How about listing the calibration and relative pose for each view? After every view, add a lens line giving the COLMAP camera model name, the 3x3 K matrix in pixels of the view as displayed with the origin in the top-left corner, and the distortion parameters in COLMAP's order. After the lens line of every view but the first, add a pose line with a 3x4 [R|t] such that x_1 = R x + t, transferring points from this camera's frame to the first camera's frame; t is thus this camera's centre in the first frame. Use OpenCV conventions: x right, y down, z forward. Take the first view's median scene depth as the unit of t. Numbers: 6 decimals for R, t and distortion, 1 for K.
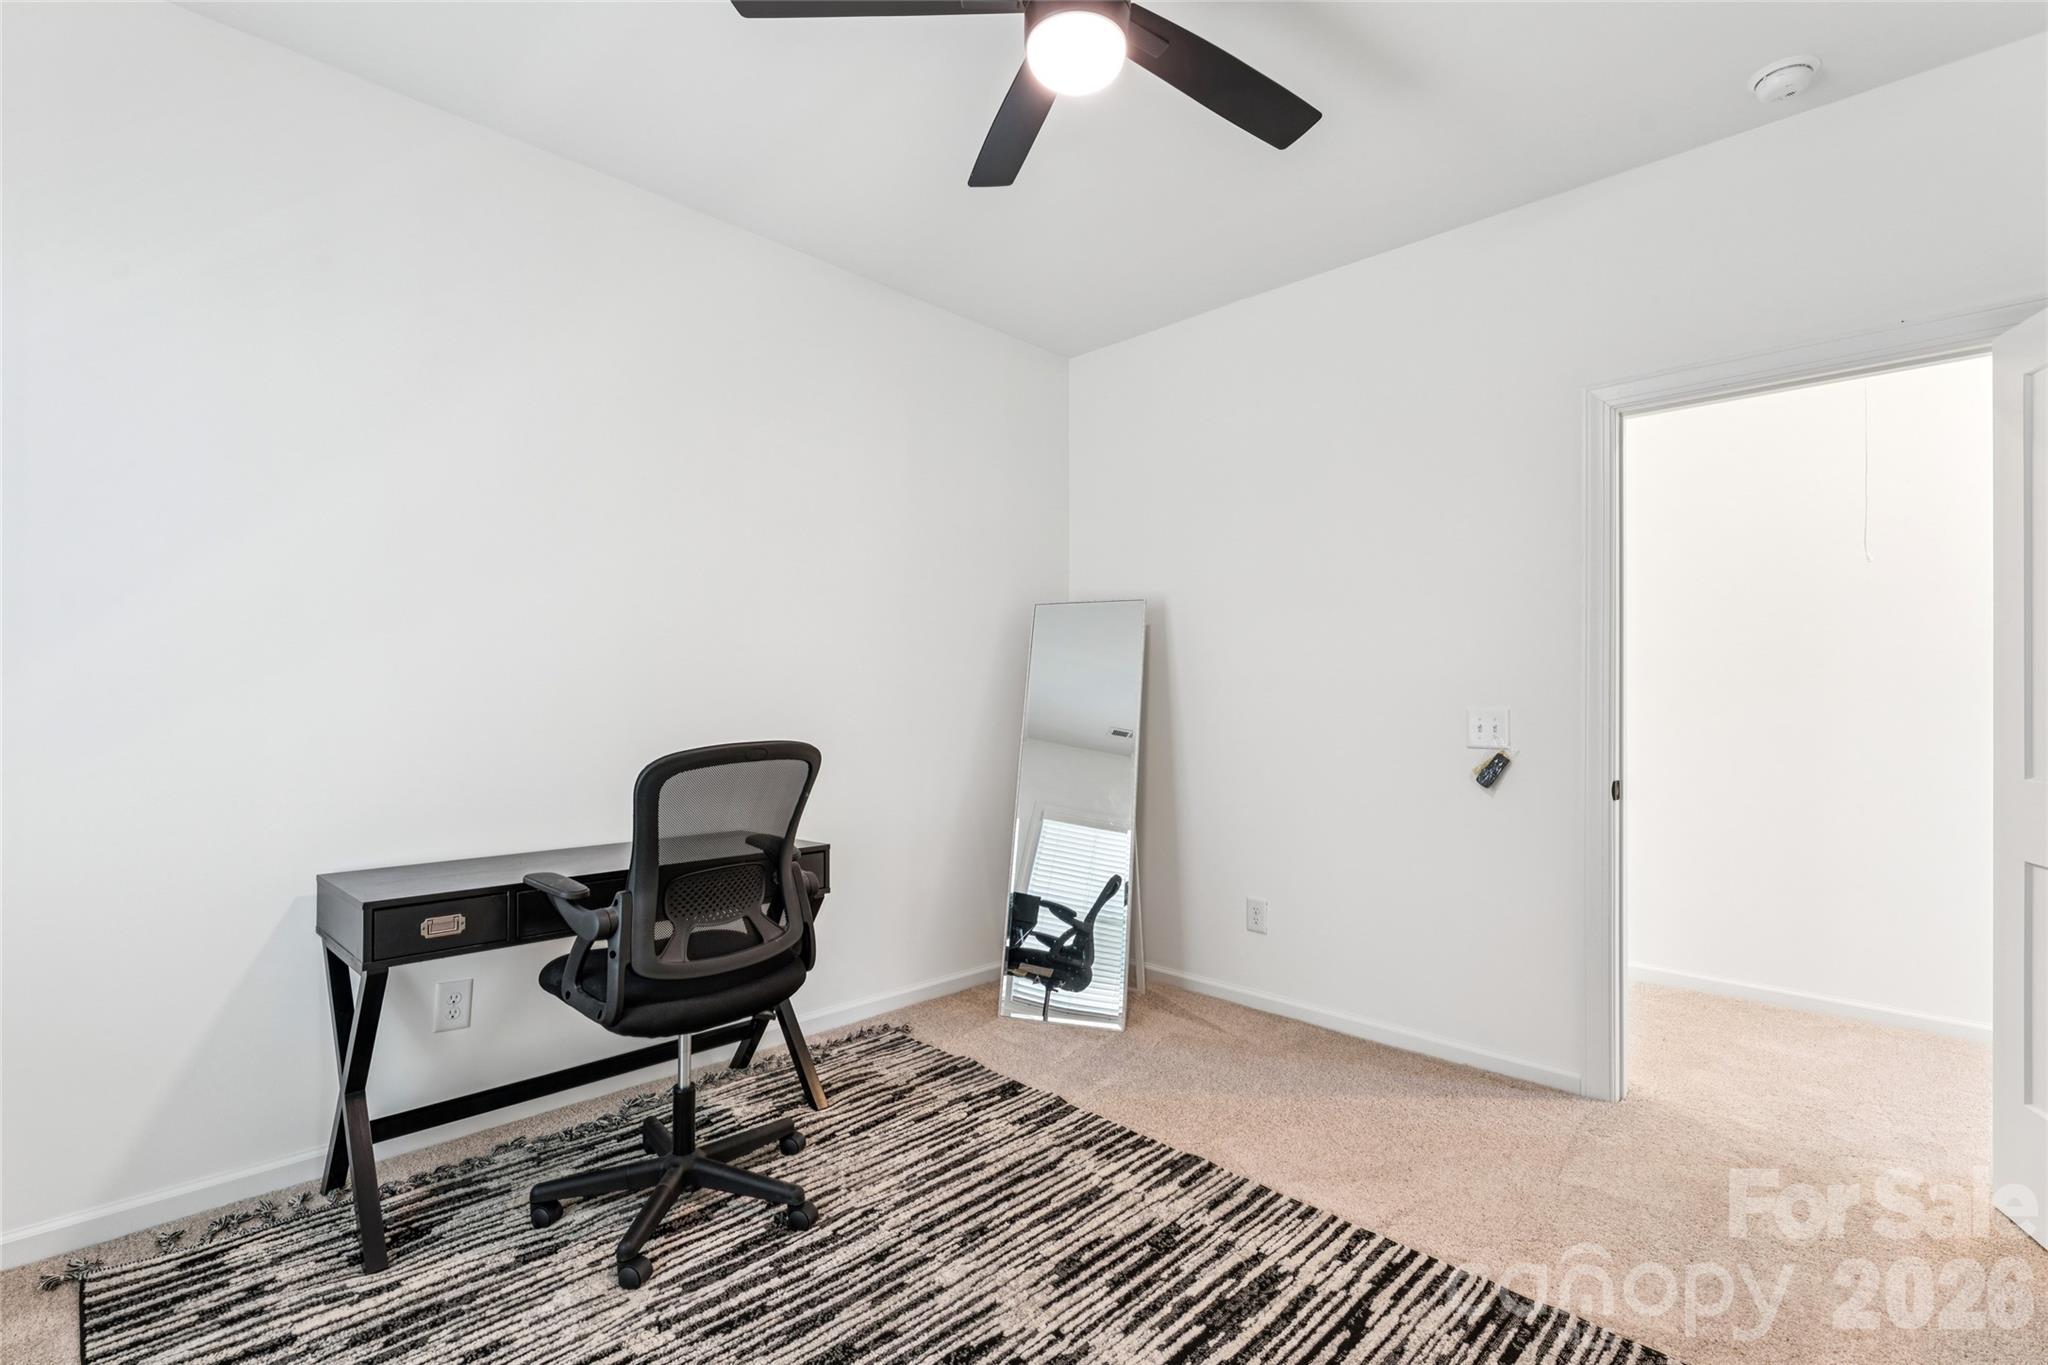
lens RADIAL K [[939.7, 0, 1028.5], [0, 939.7, 687.1], [0, 0, 1]] dist [0.000905, 0.000095]
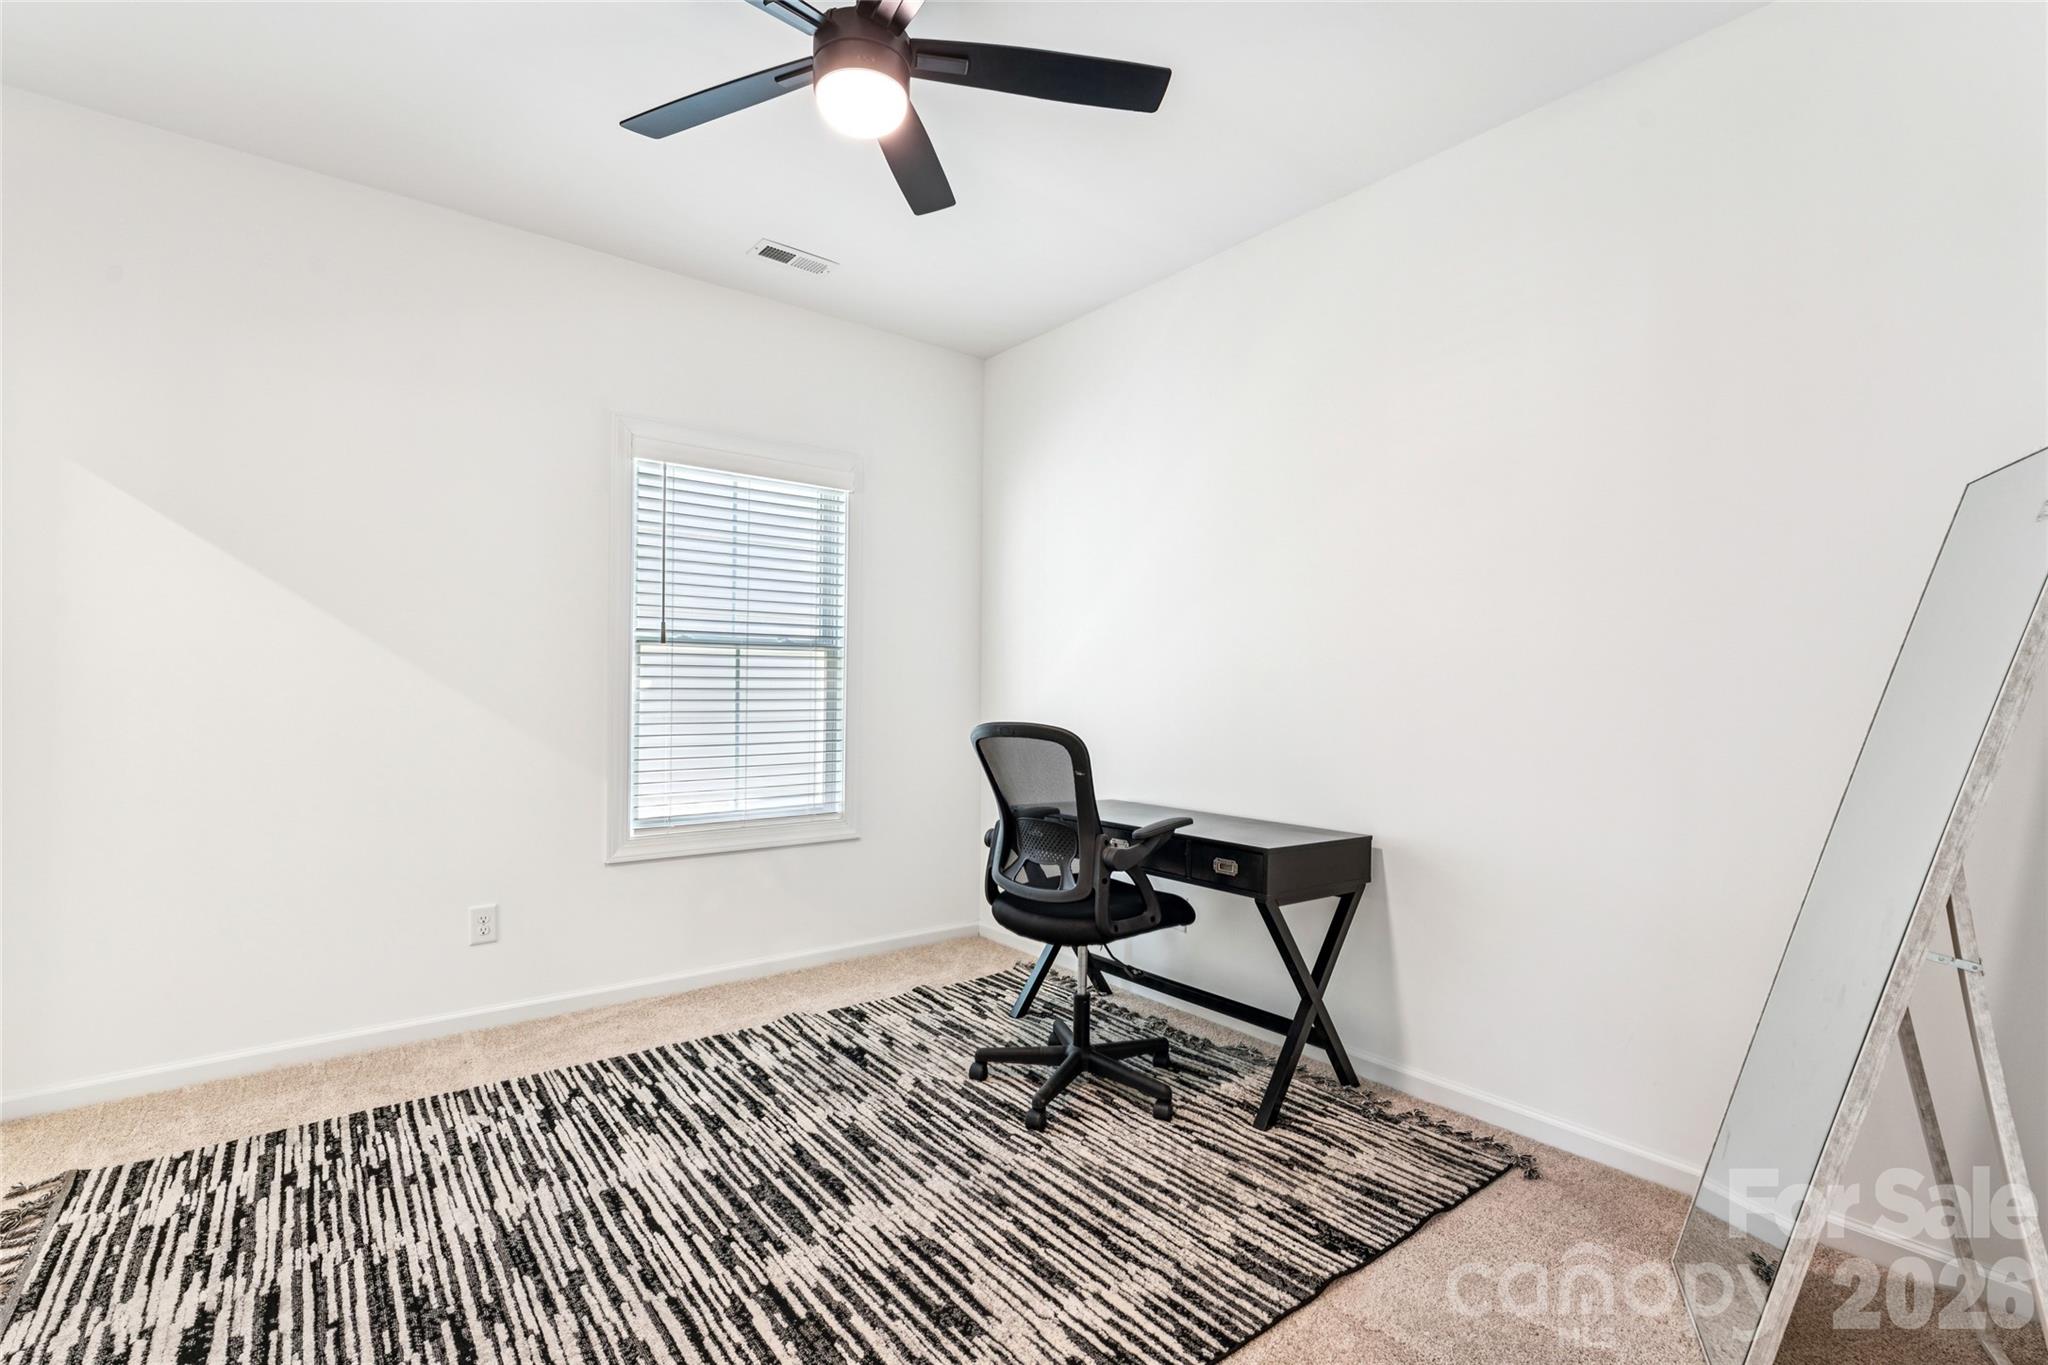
lens RADIAL K [[939.7, 0, 1028.5], [0, 939.7, 687.1], [0, 0, 1]] dist [0.000905, 0.000095]
pose [[-0.128616, -0.009255, -0.991651, 0.993909], [0.001392, 0.999954, -0.009513, 0.017534], [0.991693, -0.002604, -0.128597, 1.179242]]
